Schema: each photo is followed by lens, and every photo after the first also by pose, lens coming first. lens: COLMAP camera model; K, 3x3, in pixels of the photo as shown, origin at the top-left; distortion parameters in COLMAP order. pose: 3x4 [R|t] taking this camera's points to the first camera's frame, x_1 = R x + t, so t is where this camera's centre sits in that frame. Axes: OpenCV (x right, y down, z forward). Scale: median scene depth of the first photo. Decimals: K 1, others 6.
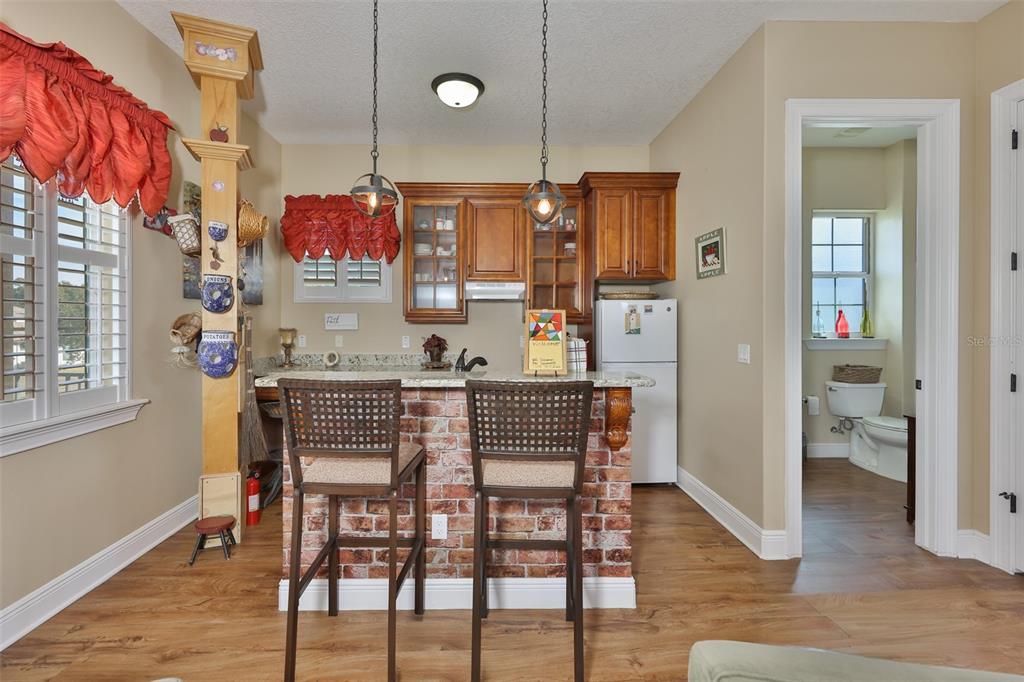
lens RADIAL K [[425.6, 0, 498.0], [0, 425.6, 325.0], [0, 0, 1]] dist [-0.004060, -0.000227]
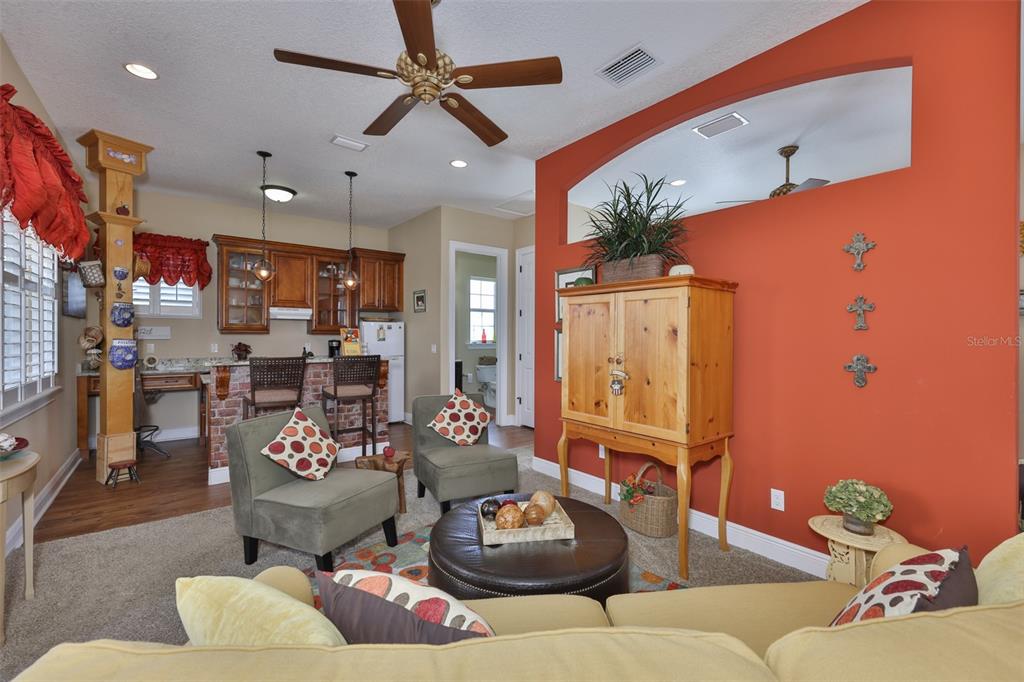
lens RADIAL K [[425.6, 0, 510.4], [0, 425.6, 338.7], [0, 0, 1]] dist [-0.004060, -0.000227]
pose [[0.791353, -0.000868, 0.611359, -0.344606], [-0.002893, 0.999982, 0.005164, 0.000908], [-0.611353, -0.005855, 0.791336, -0.747858]]
